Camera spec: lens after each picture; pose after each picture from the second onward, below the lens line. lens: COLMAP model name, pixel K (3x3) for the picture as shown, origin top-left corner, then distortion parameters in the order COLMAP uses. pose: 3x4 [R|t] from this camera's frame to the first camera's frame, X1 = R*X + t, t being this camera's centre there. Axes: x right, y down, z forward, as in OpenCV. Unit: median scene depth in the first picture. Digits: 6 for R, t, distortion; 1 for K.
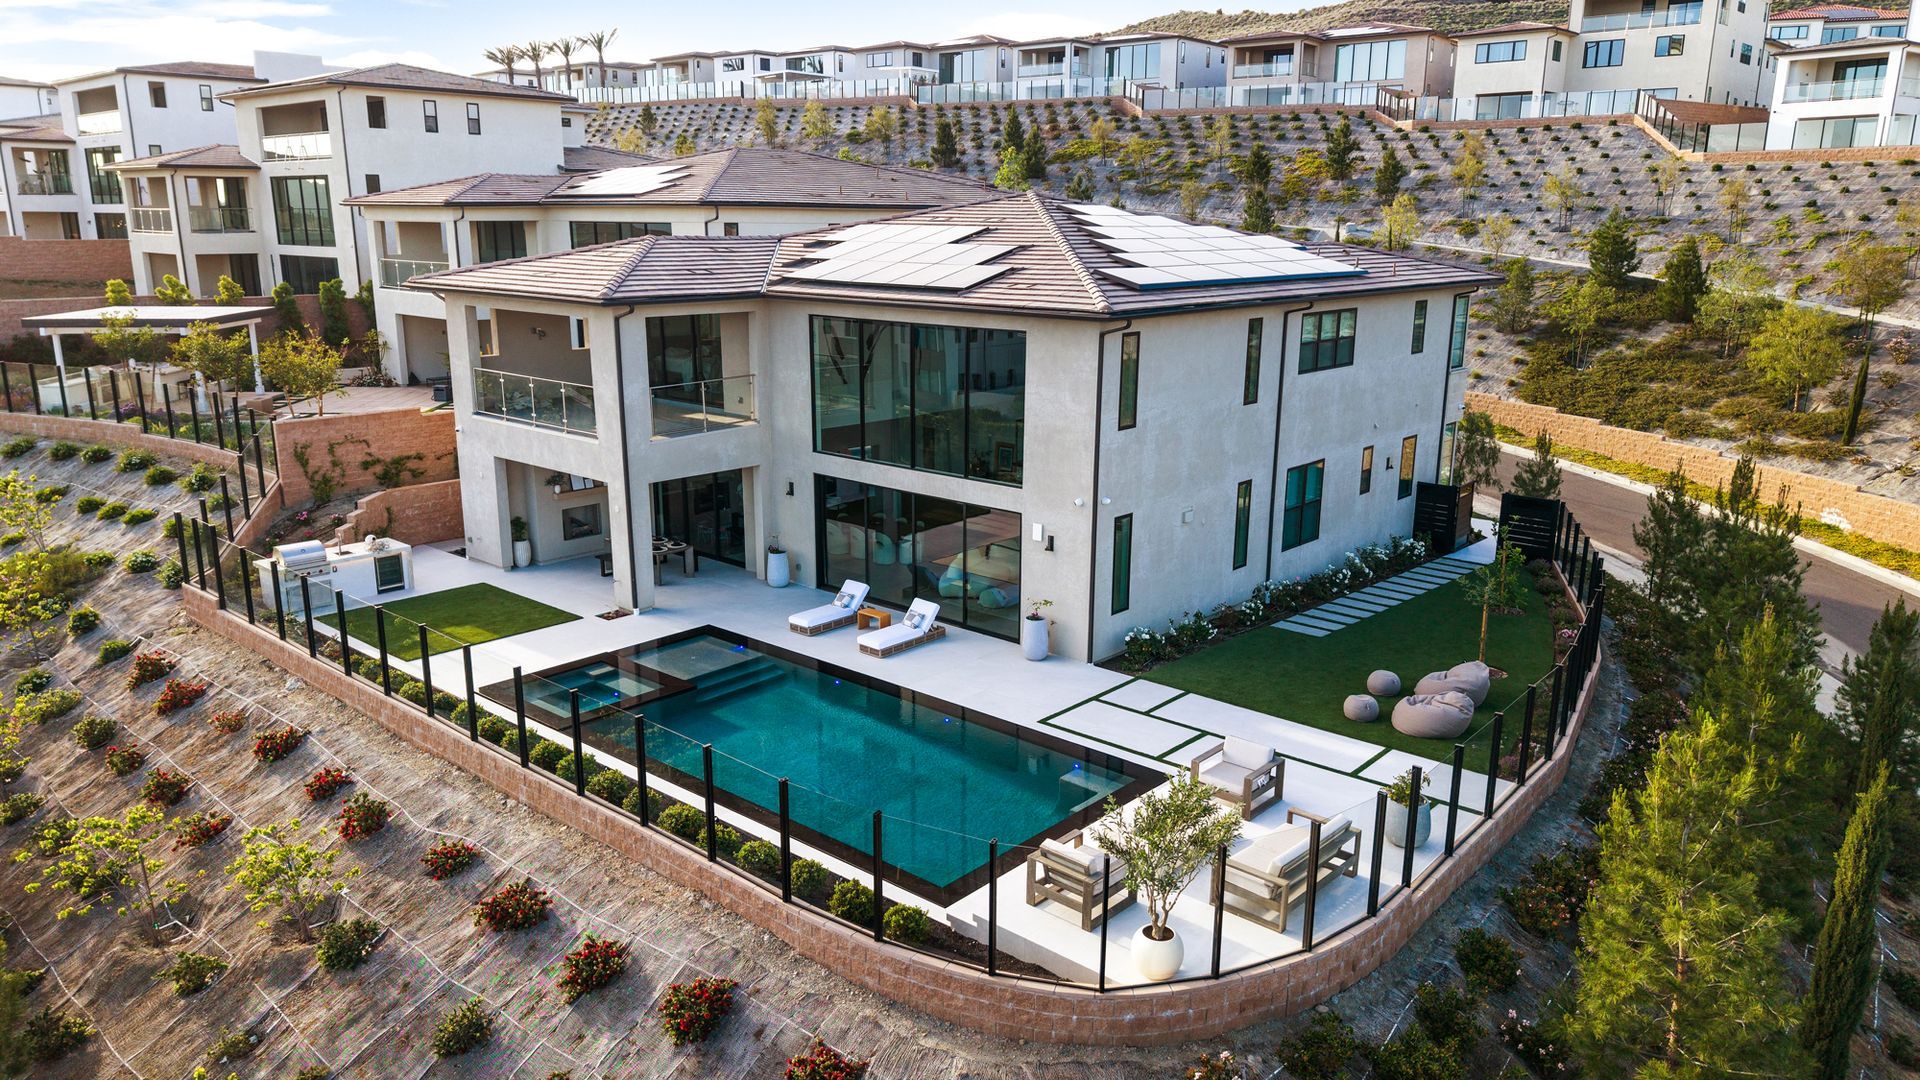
lens RADIAL K [[1317.6, 0, 960.0], [0, 1317.6, 540.0], [0, 0, 1]] dist [0.001636, 0.000121]
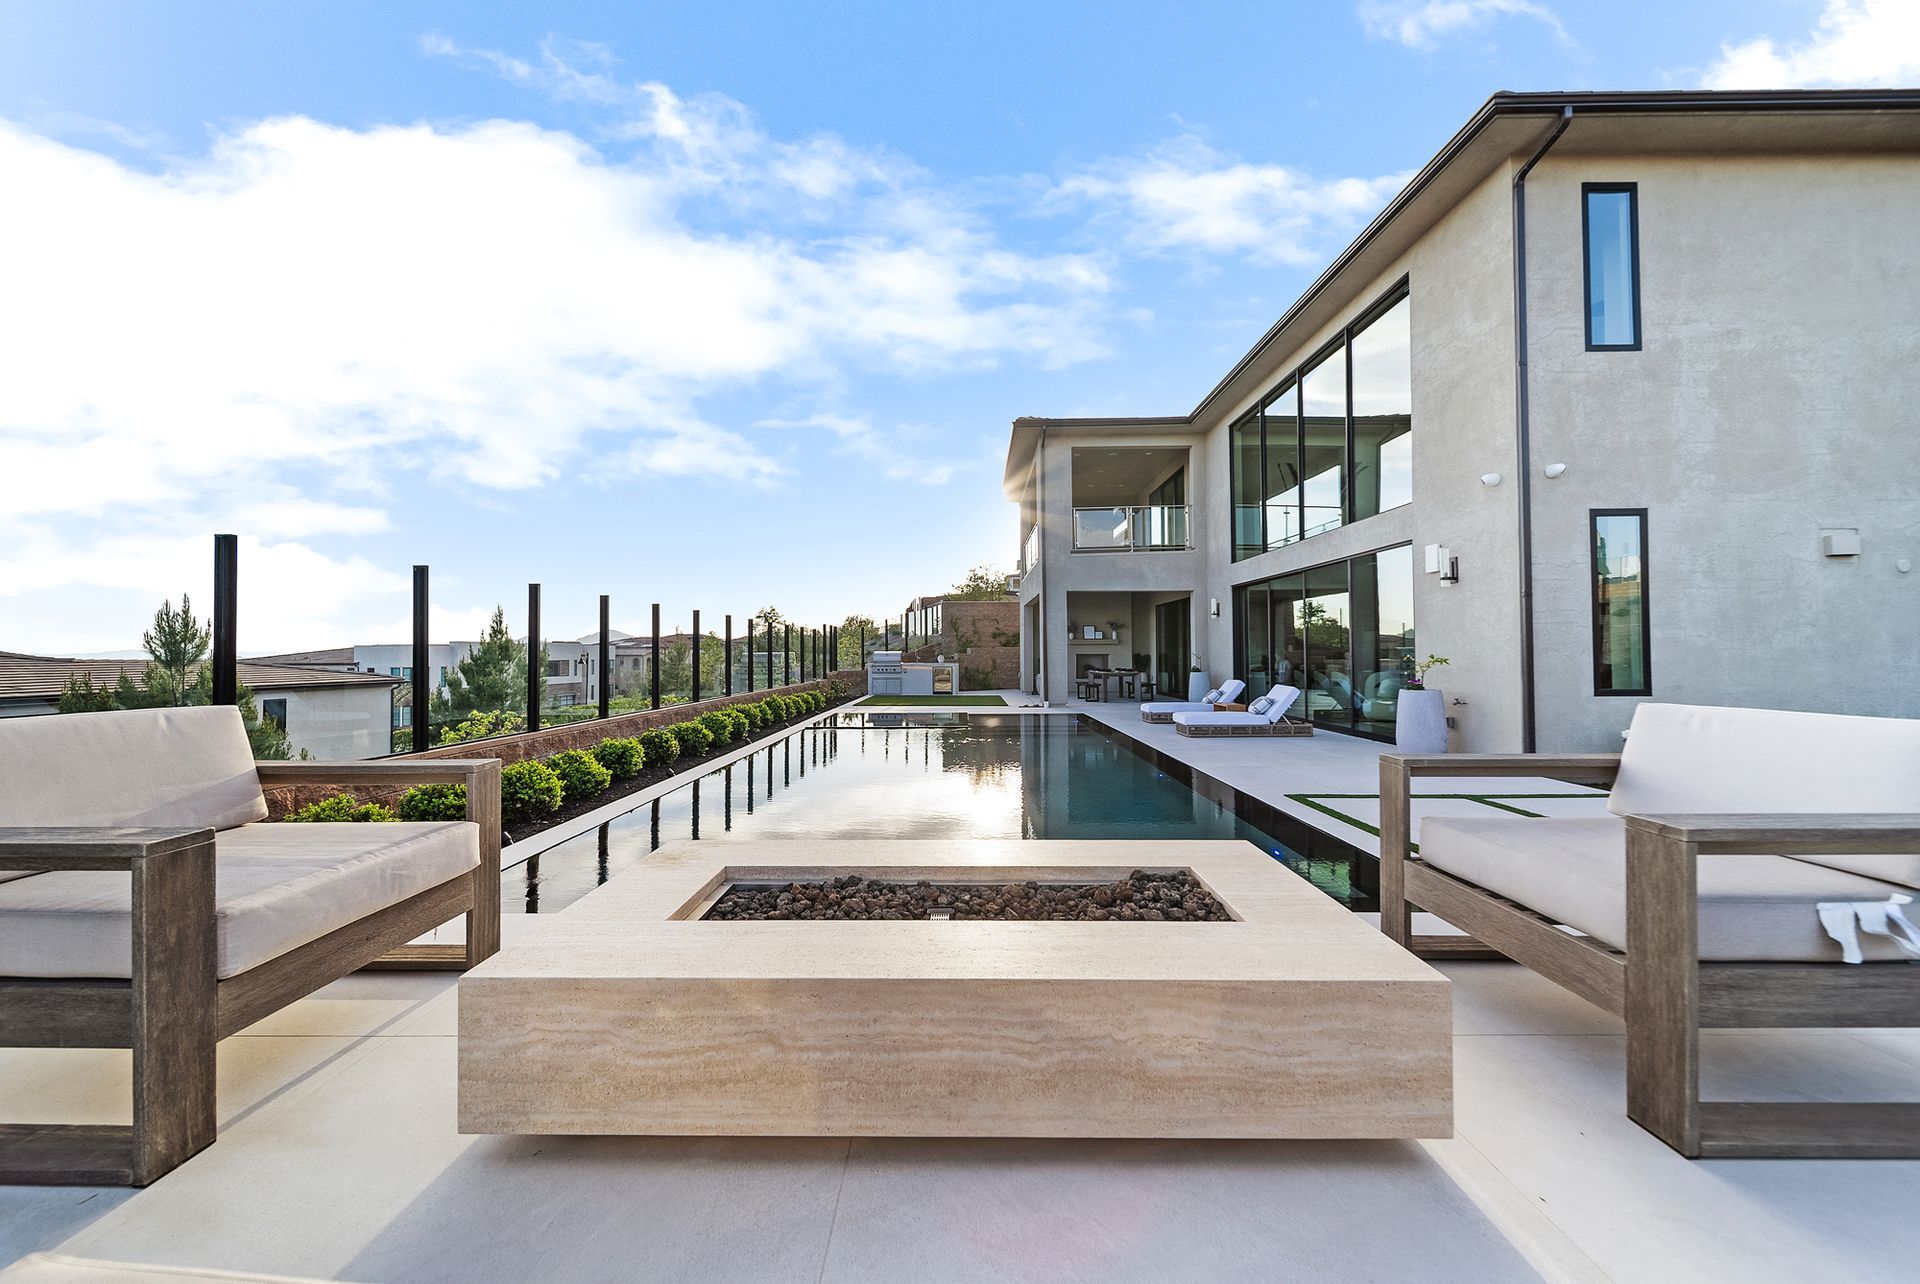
lens RADIAL K [[692.5, 0, 960.0], [0, 692.5, 642.0], [0, 0, 1]] dist [-0.012742, 0.000481]
pose [[0.639706, -0.027678, -0.768122, 0.163834], [-0.184152, 0.964726, -0.188127, 0.135566], [0.746234, 0.261797, 0.612044, 0.631948]]
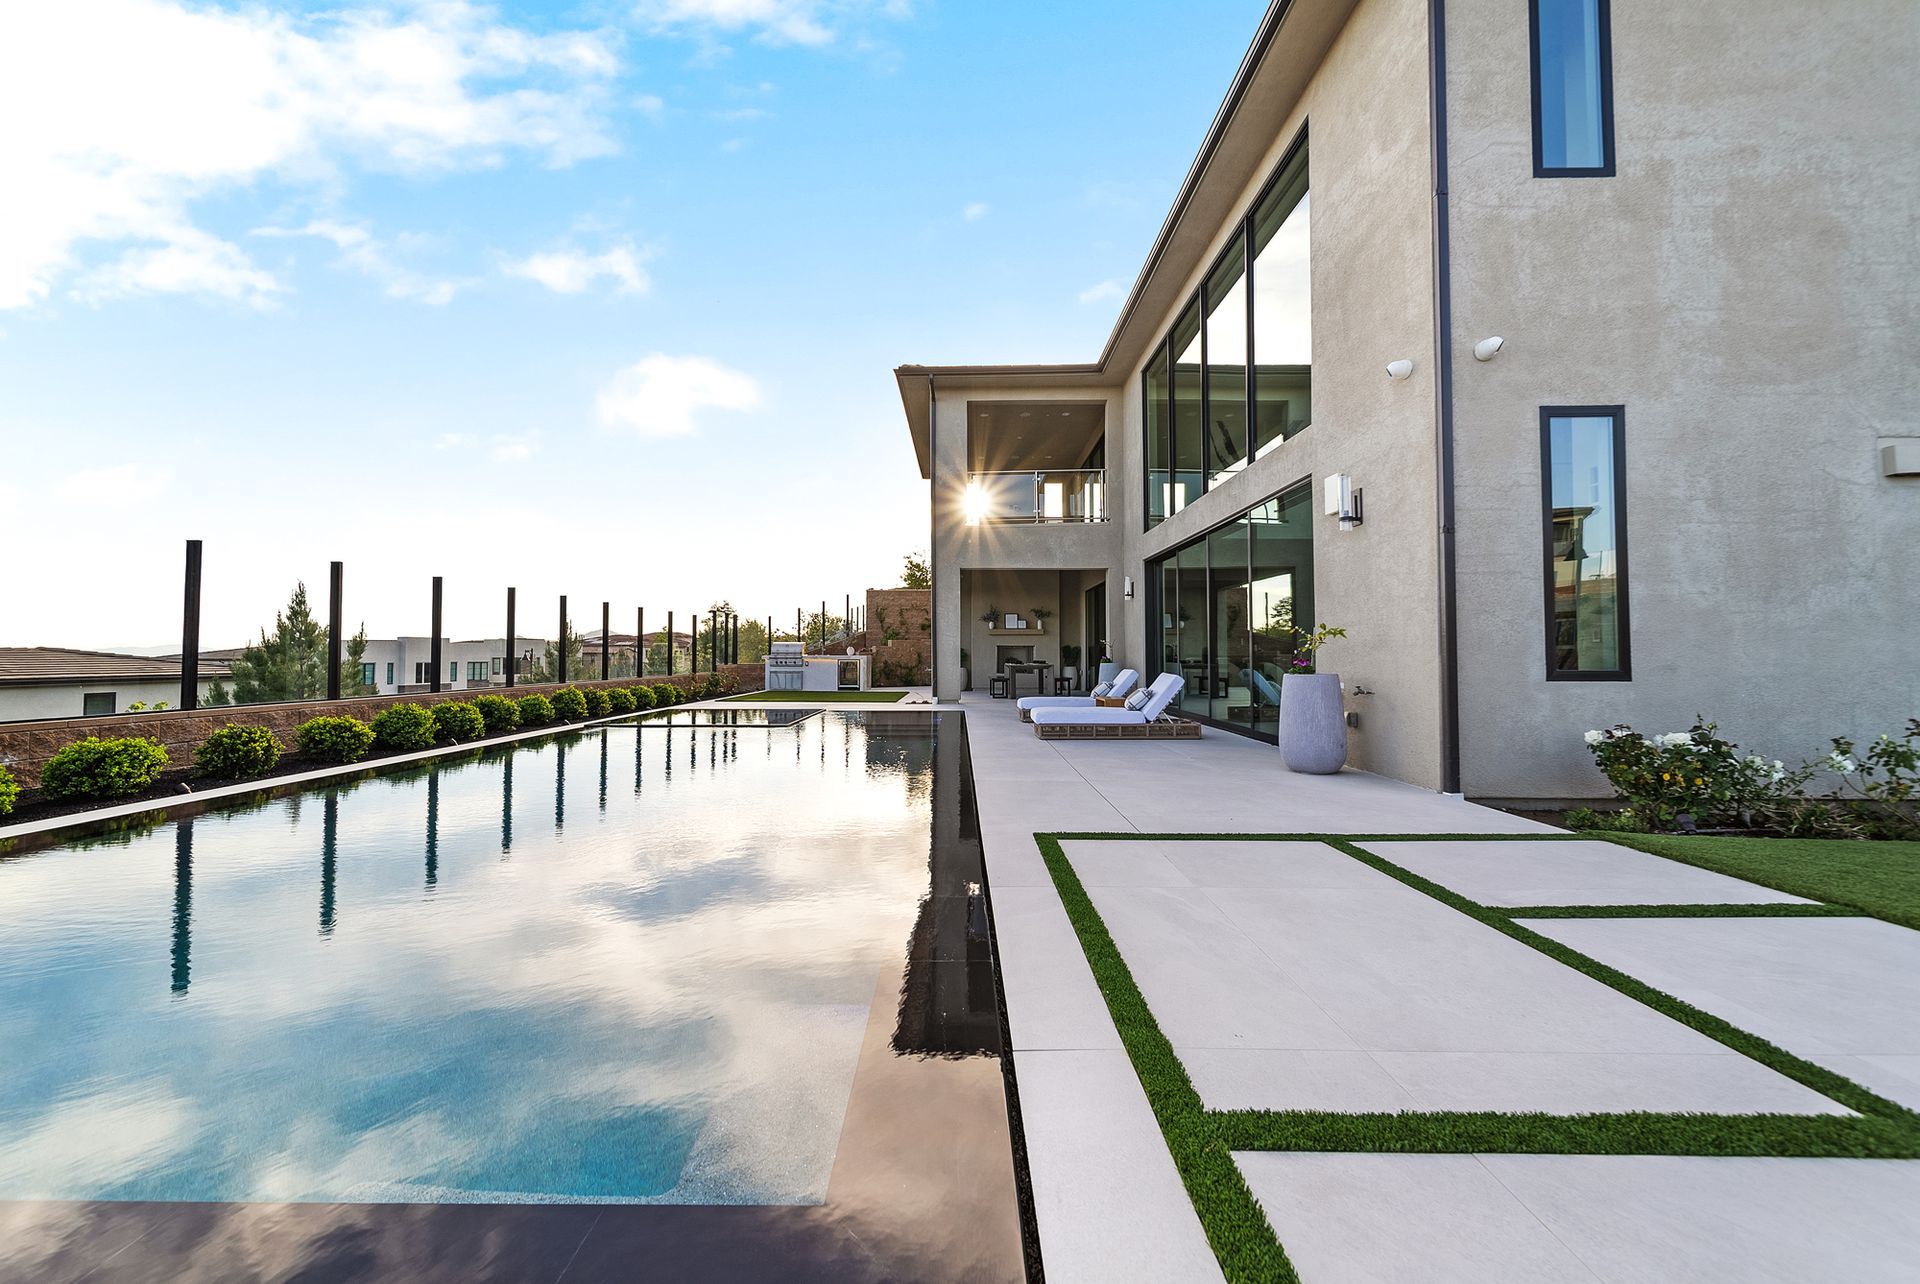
lens RADIAL K [[692.5, 0, 960.0], [0, 692.5, 642.0], [0, 0, 1]] dist [-0.012742, 0.000481]
pose [[0.642389, -0.027317, -0.765891, 0.155608], [-0.187448, 0.963410, -0.191584, 0.113148], [0.743101, 0.266636, 0.613764, 0.761314]]
